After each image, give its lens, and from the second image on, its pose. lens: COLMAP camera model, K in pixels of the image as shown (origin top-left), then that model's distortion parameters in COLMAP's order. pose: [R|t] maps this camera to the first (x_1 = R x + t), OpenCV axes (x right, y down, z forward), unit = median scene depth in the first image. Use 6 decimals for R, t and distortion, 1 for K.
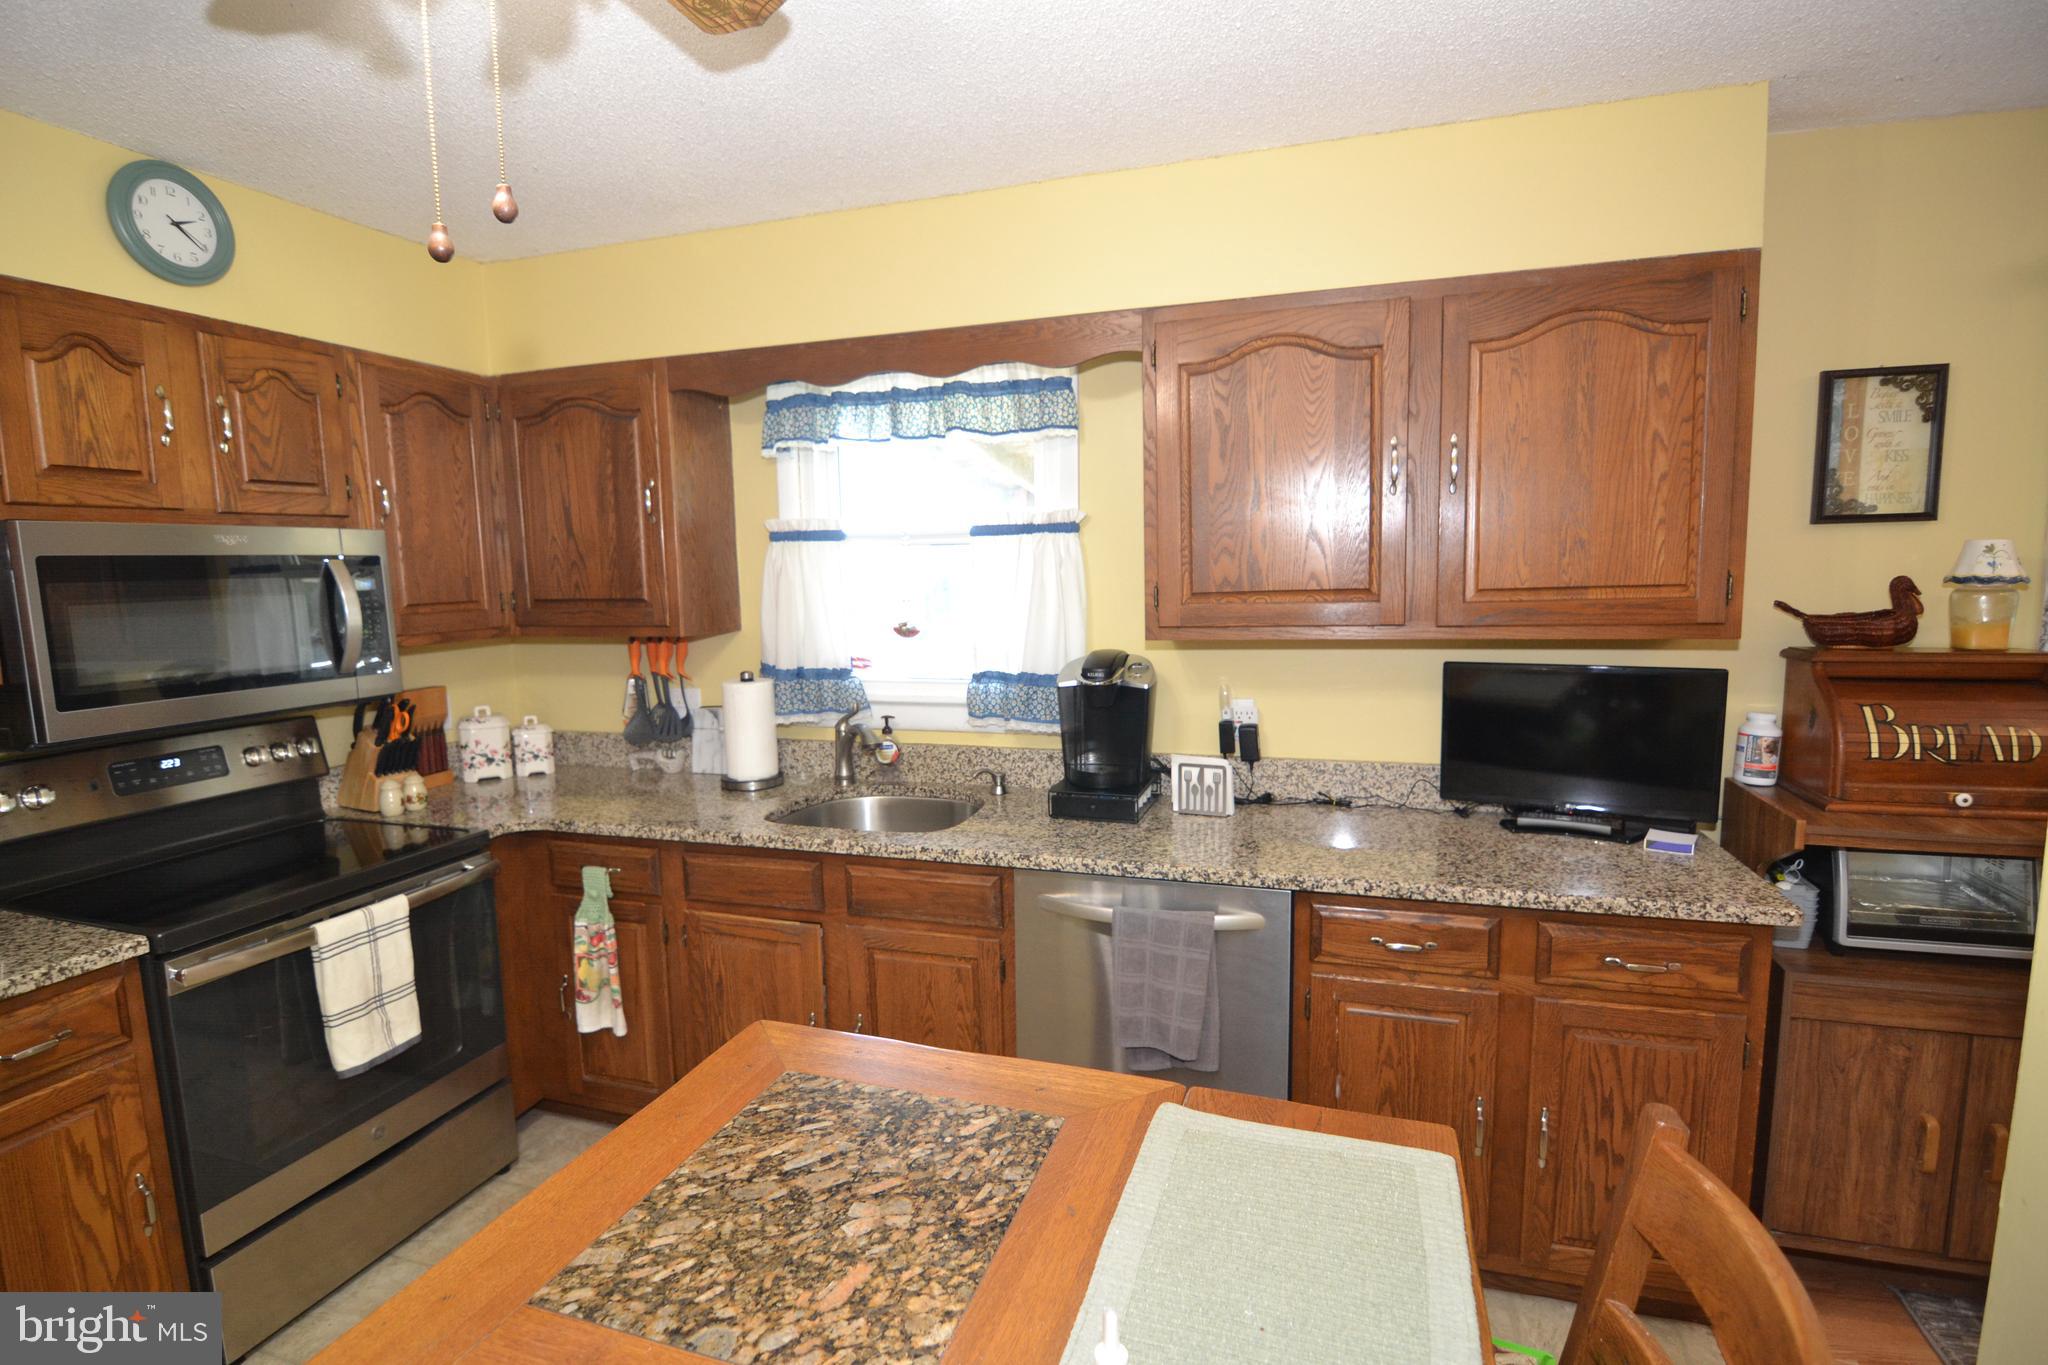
lens RADIAL K [[988.4, 0, 1012.3], [0, 988.4, 690.2], [0, 0, 1]] dist [-0.010020, -0.008808]
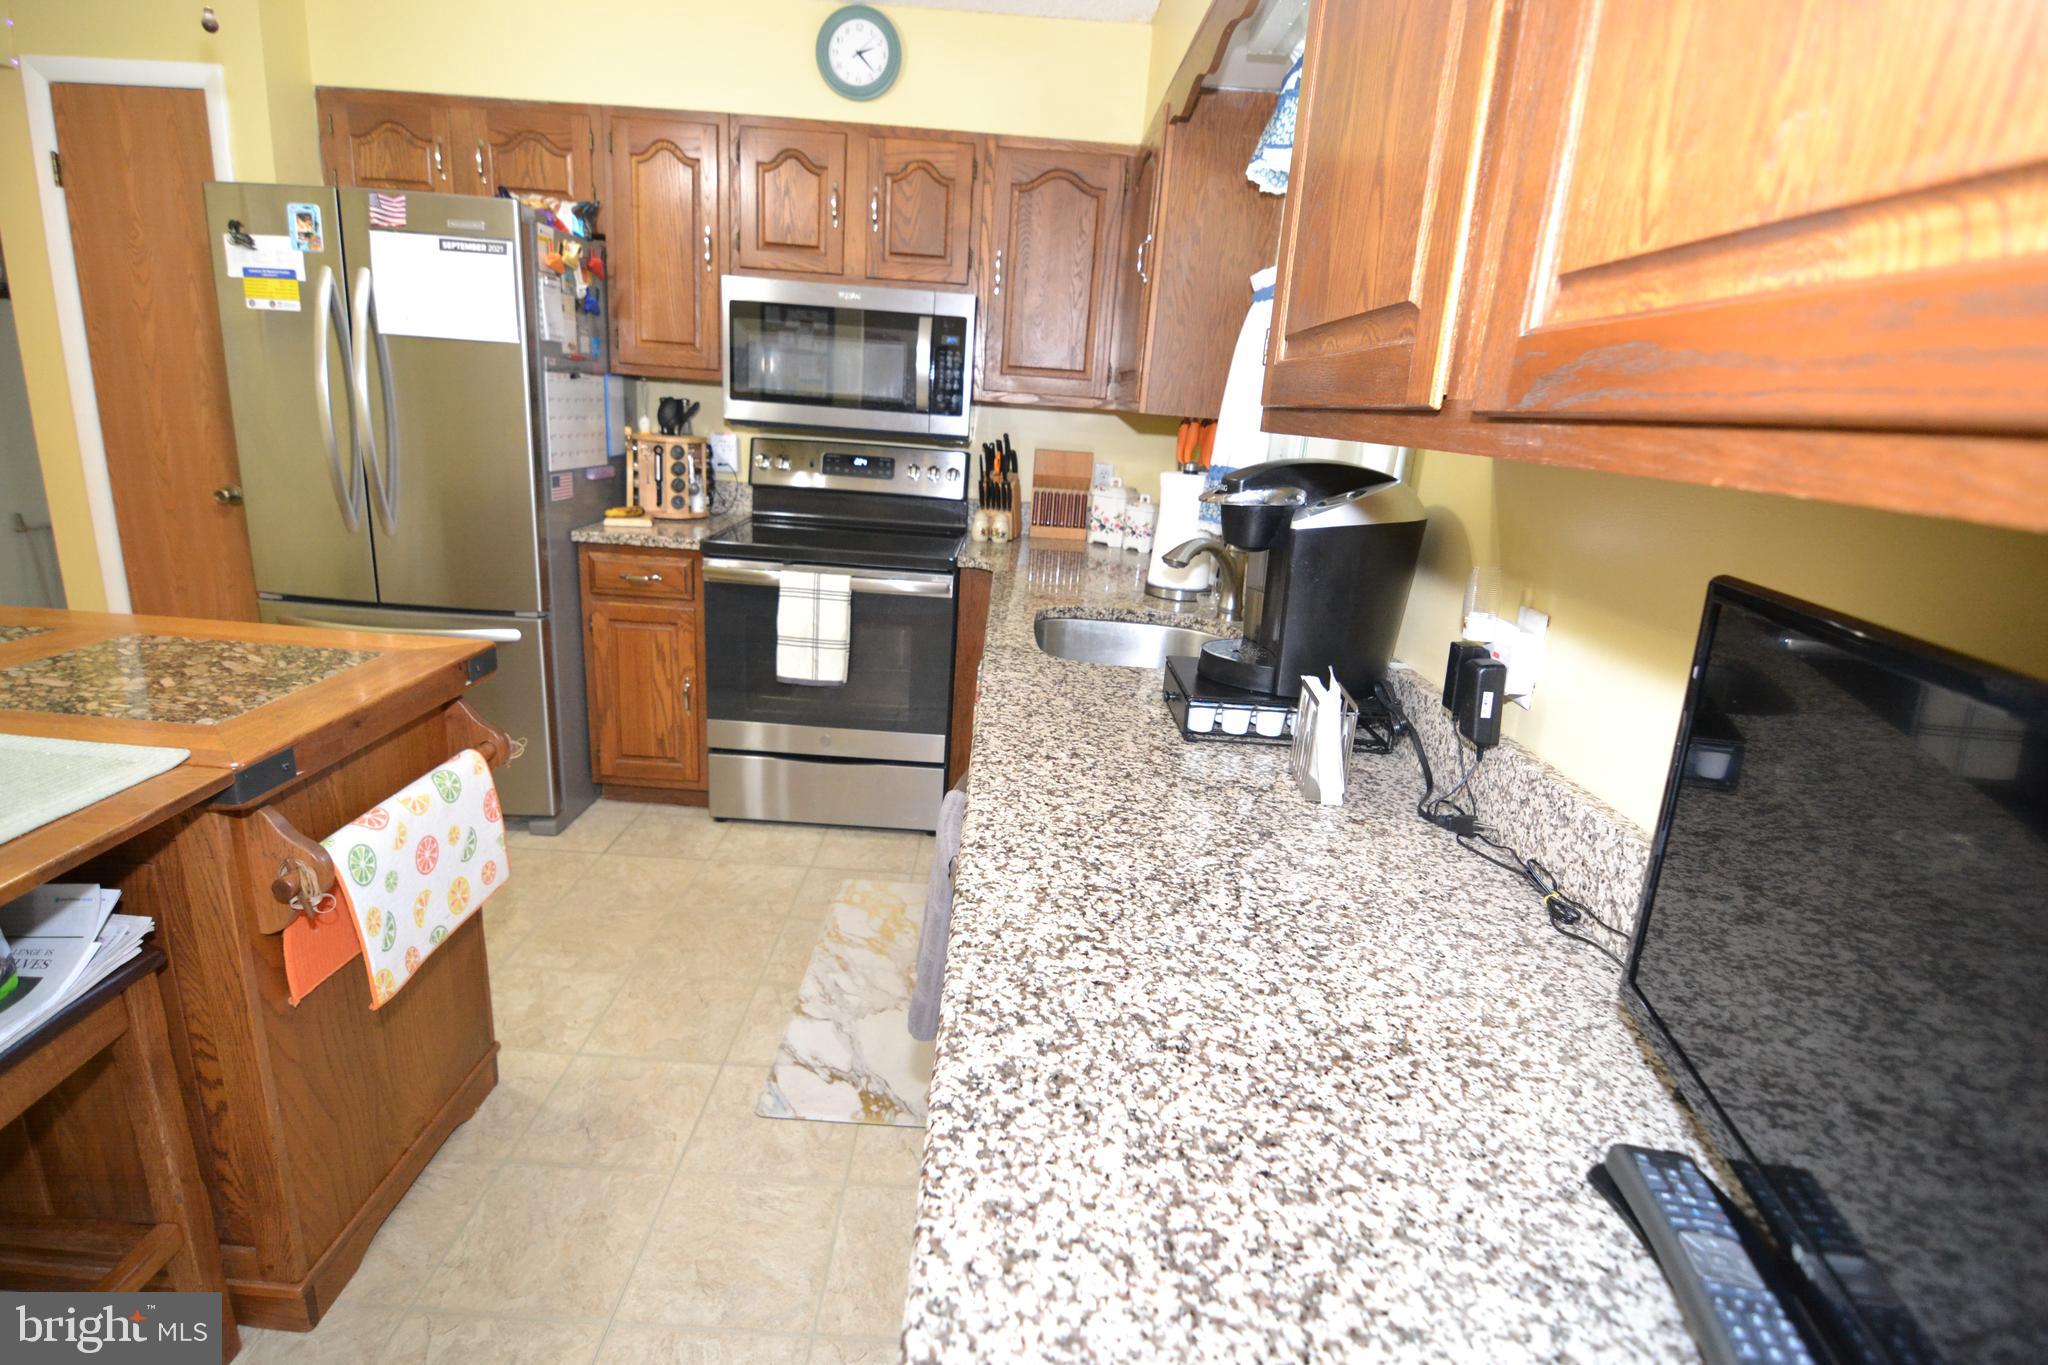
lens RADIAL K [[988.4, 0, 1019.5], [0, 988.4, 692.5], [0, 0, 1]] dist [-0.010020, -0.008808]
pose [[0.316511, 0.312023, -0.895802, 0.651314], [-0.192851, 0.945797, 0.261297, -0.031828], [0.928778, 0.090053, 0.359530, 0.714202]]
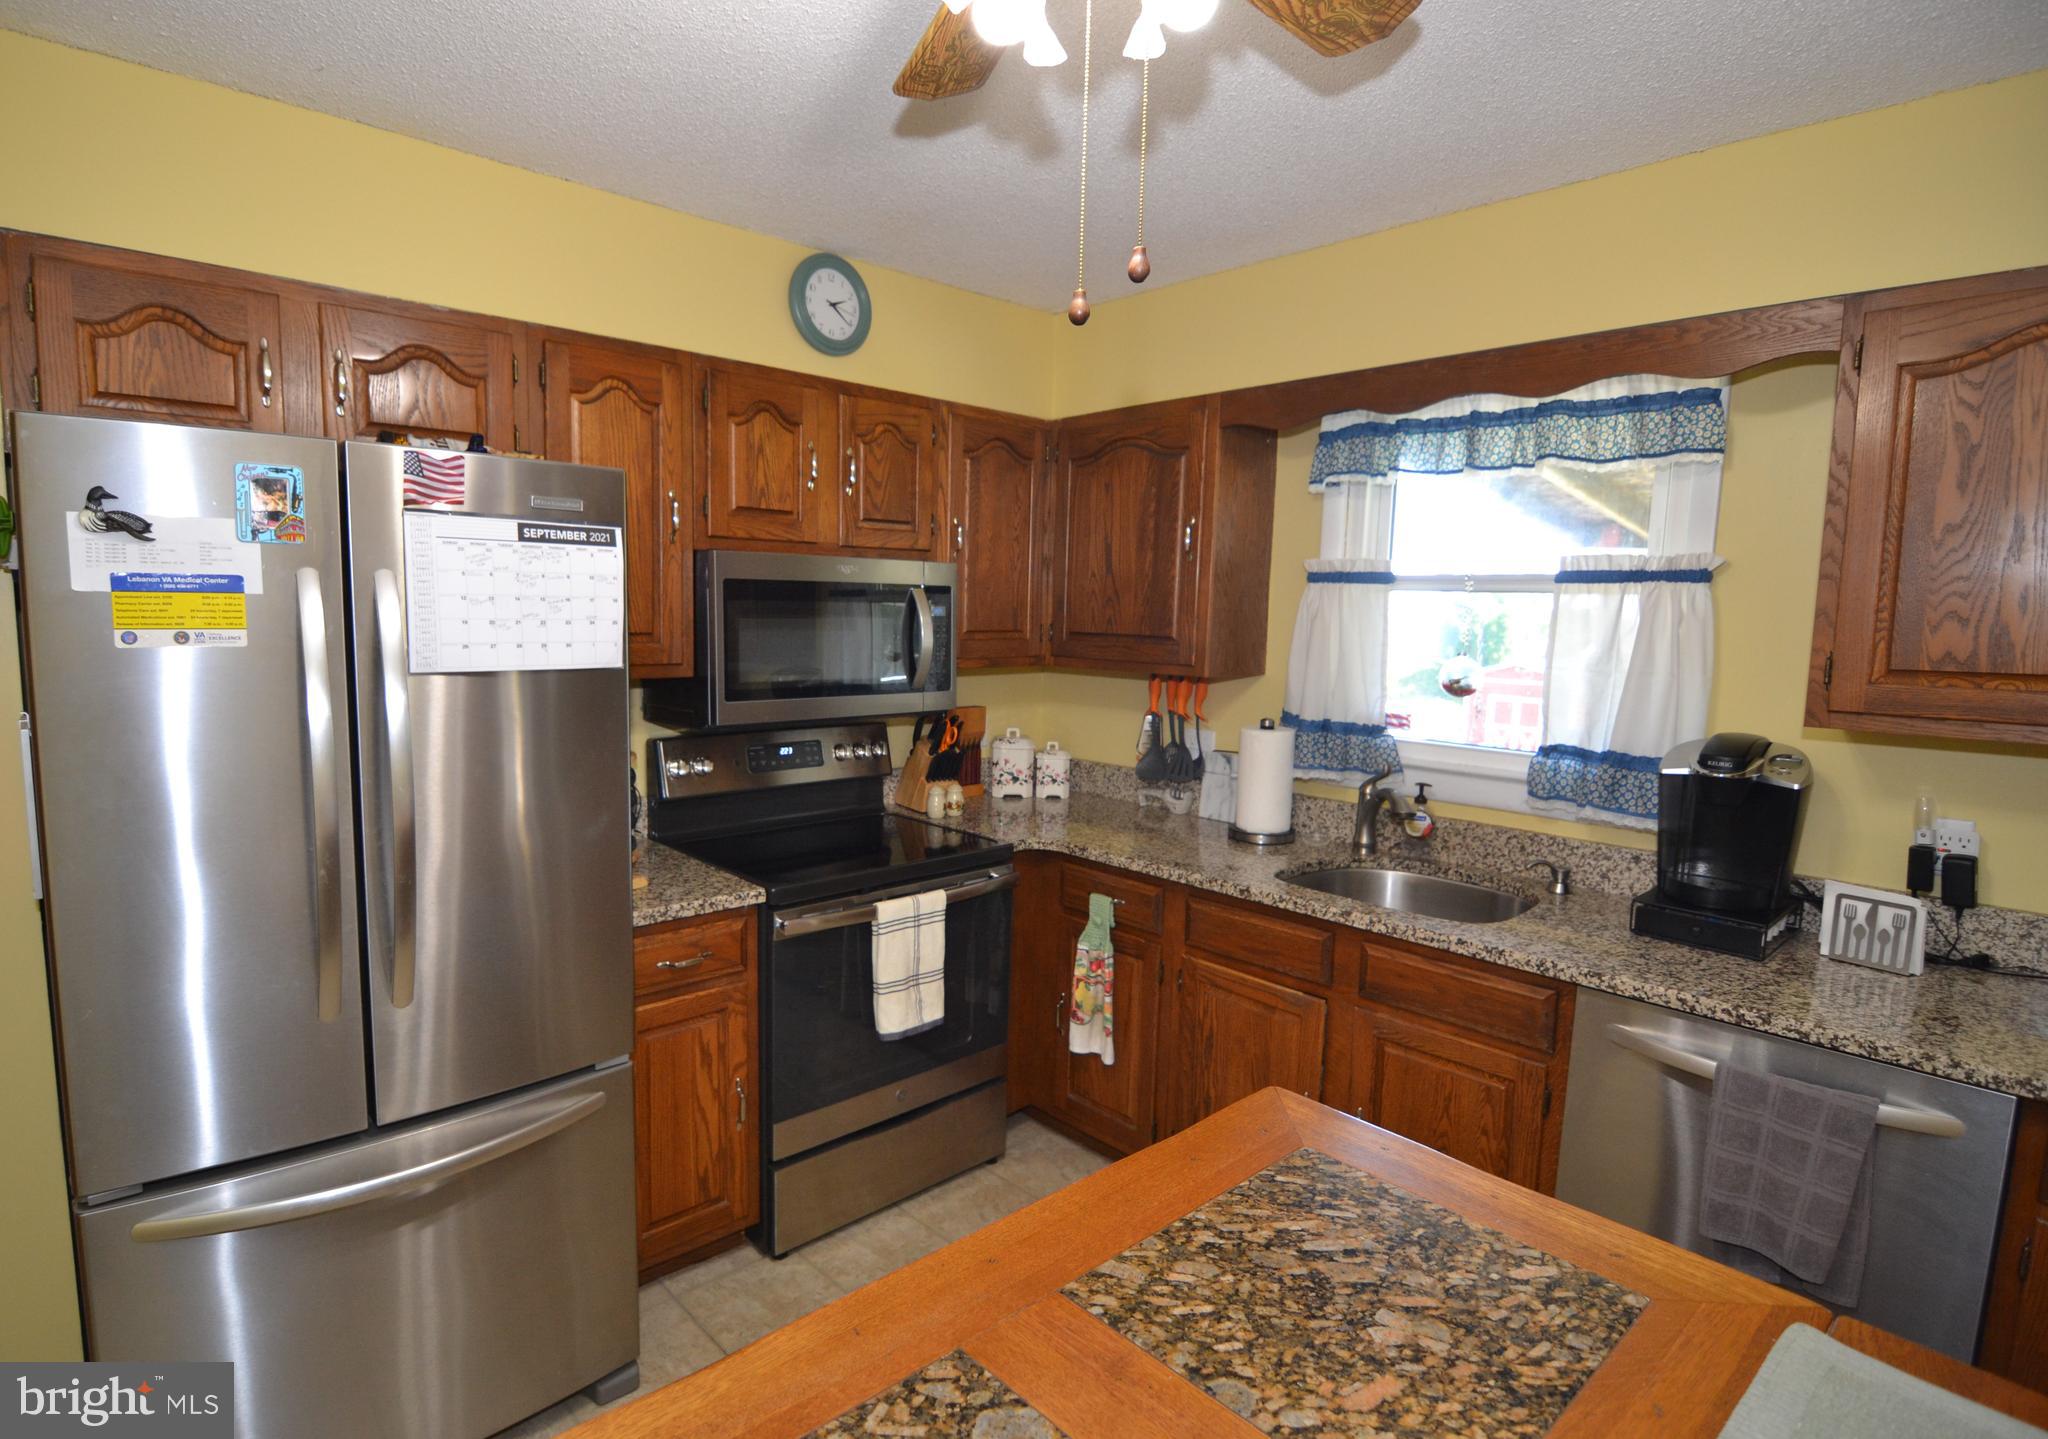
lens RADIAL K [[1047.1, 0, 954.6], [0, 1047.1, 732.1], [0, 0, 1]] dist [-0.009144, -0.009926]
pose [[0.860407, 0.097524, -0.500188, -0.030399], [-0.099075, 0.994802, 0.023535, 0.000003], [0.499883, 0.029306, 0.865597, -0.025677]]
